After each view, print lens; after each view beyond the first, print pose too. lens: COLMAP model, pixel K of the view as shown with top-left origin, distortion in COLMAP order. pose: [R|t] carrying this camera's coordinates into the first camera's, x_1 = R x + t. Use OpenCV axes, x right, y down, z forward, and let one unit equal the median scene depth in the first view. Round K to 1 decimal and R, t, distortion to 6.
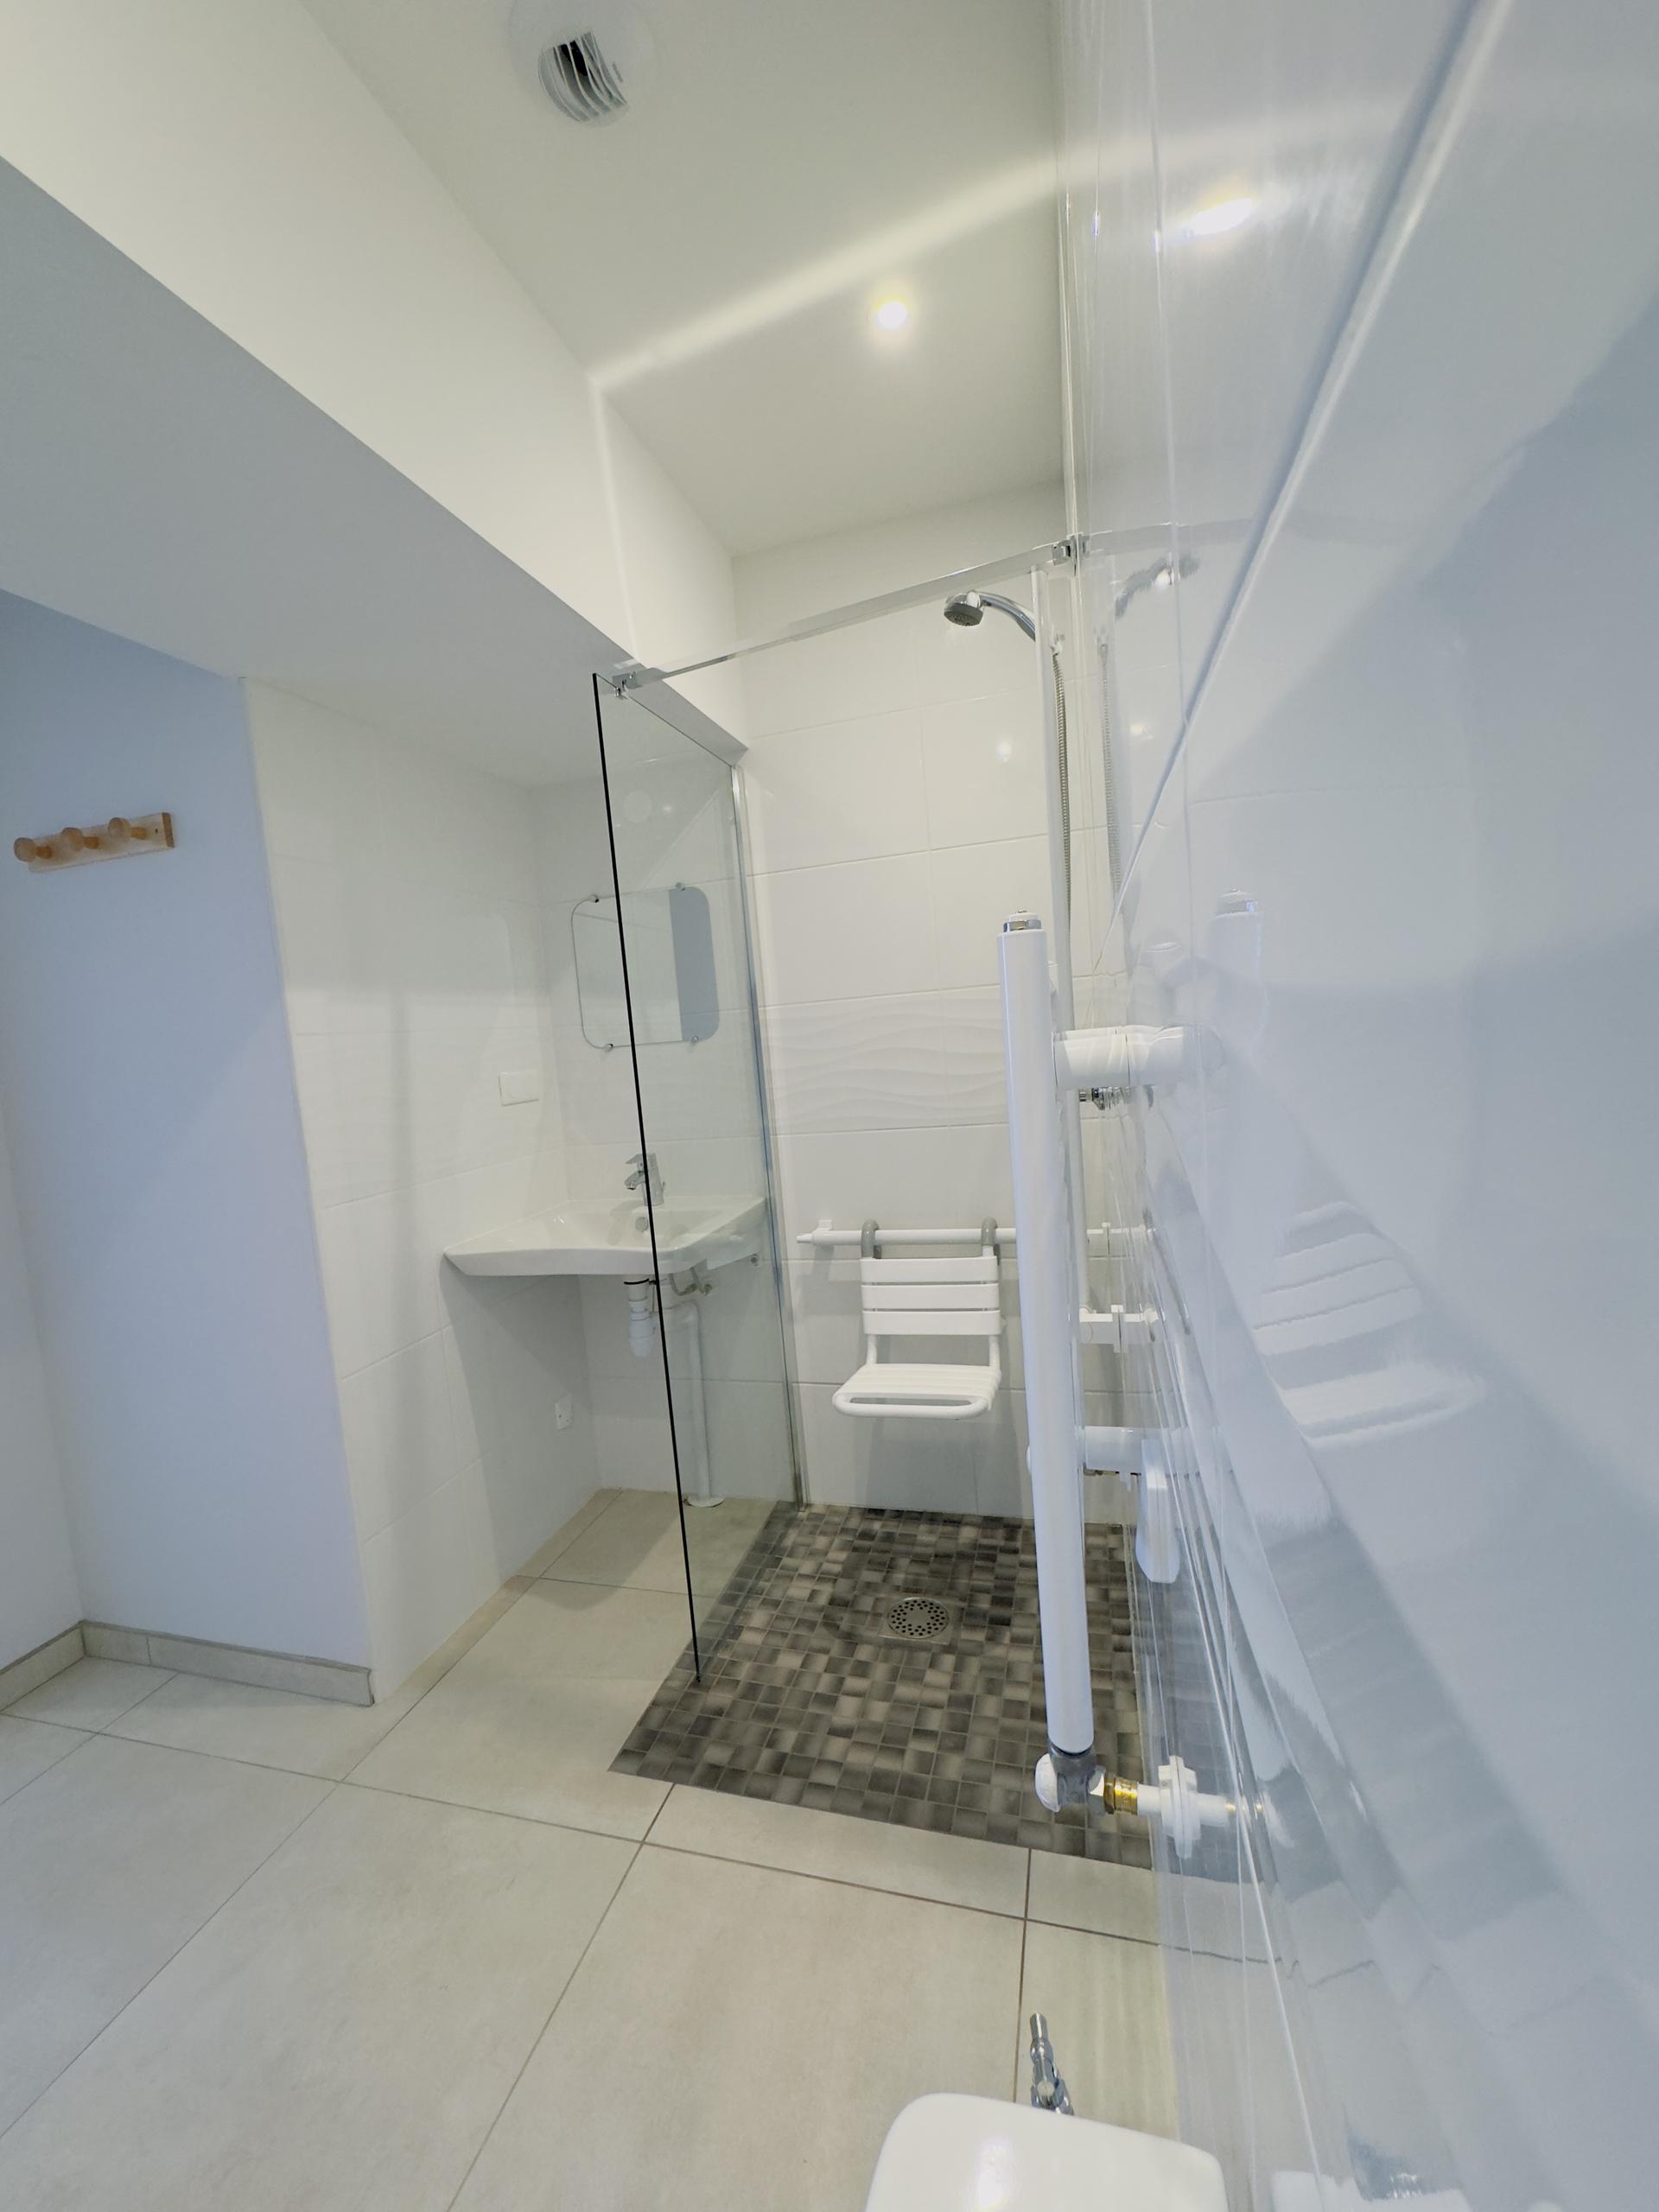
lens RADIAL K [[881.6, 0, 829.5], [0, 881.6, 1106.0], [0, 0, 1]] dist [0.000853, 0.000210]
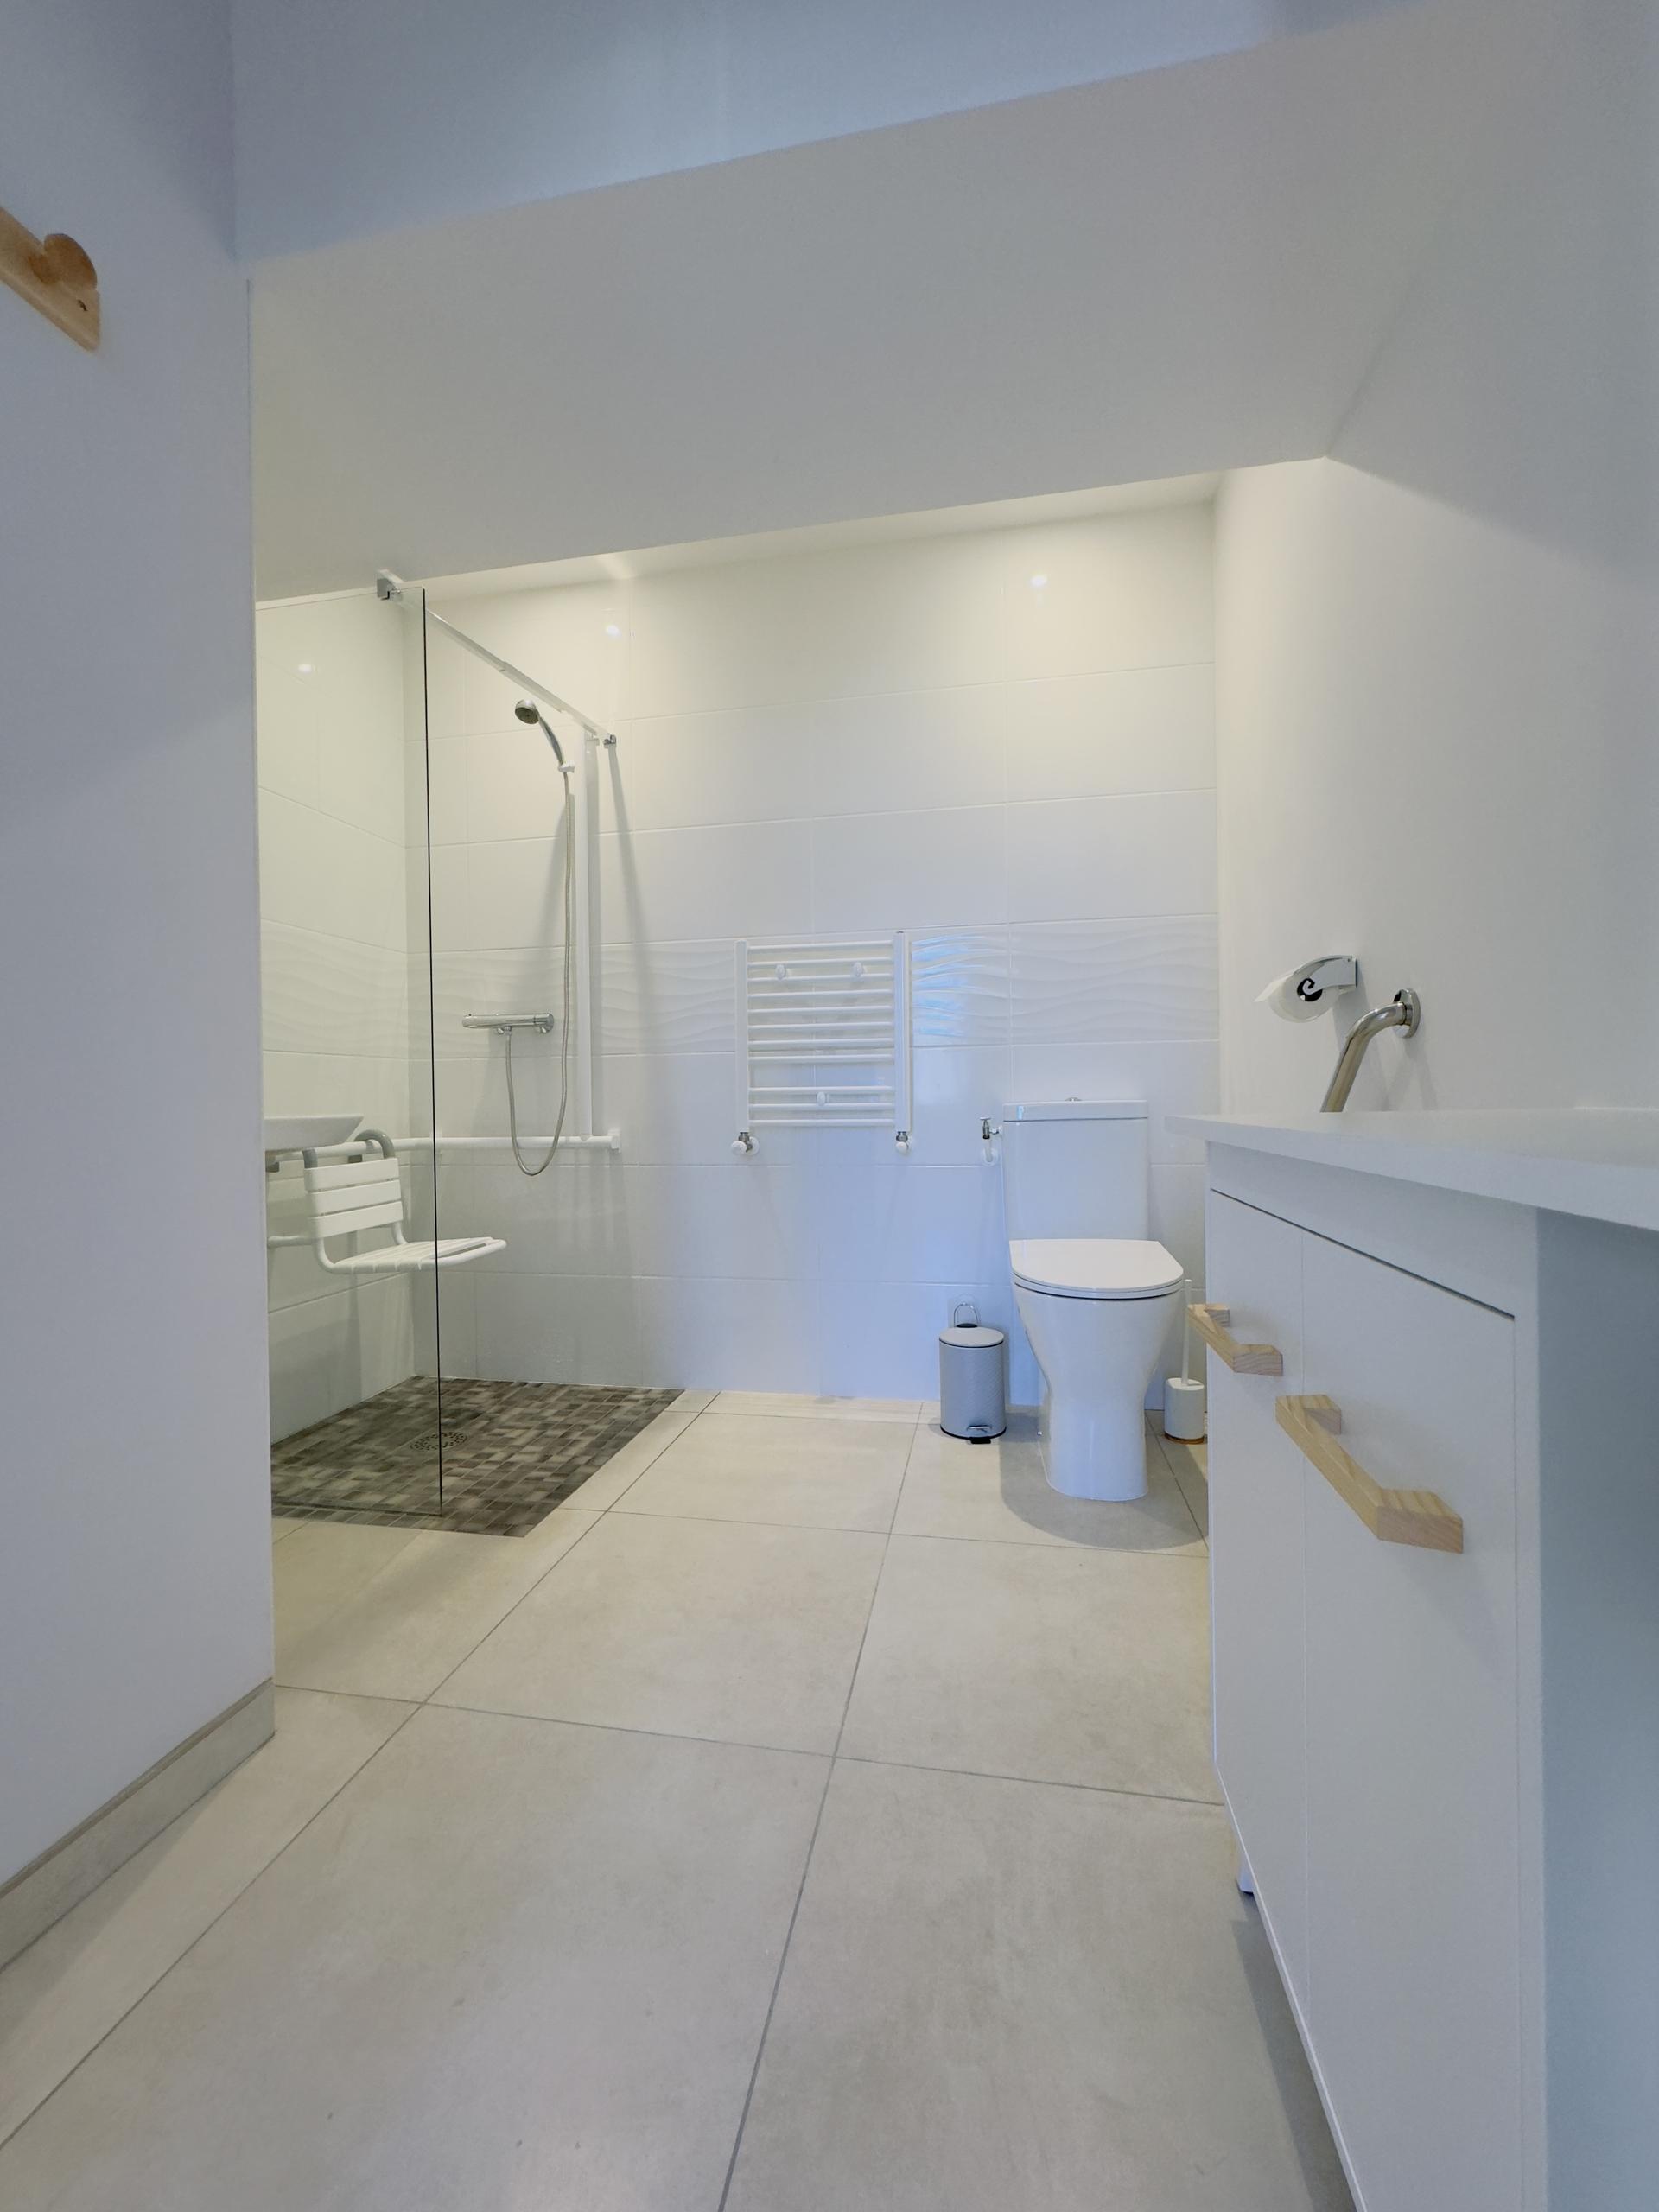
lens RADIAL K [[881.6, 0, 829.5], [0, 881.6, 1106.0], [0, 0, 1]] dist [0.000853, 0.000210]
pose [[-0.089449, 0.080025, 0.992771, -1.367902], [0.100360, 0.992418, -0.070954, 0.305056], [-0.990922, 0.093288, -0.096802, 0.629415]]
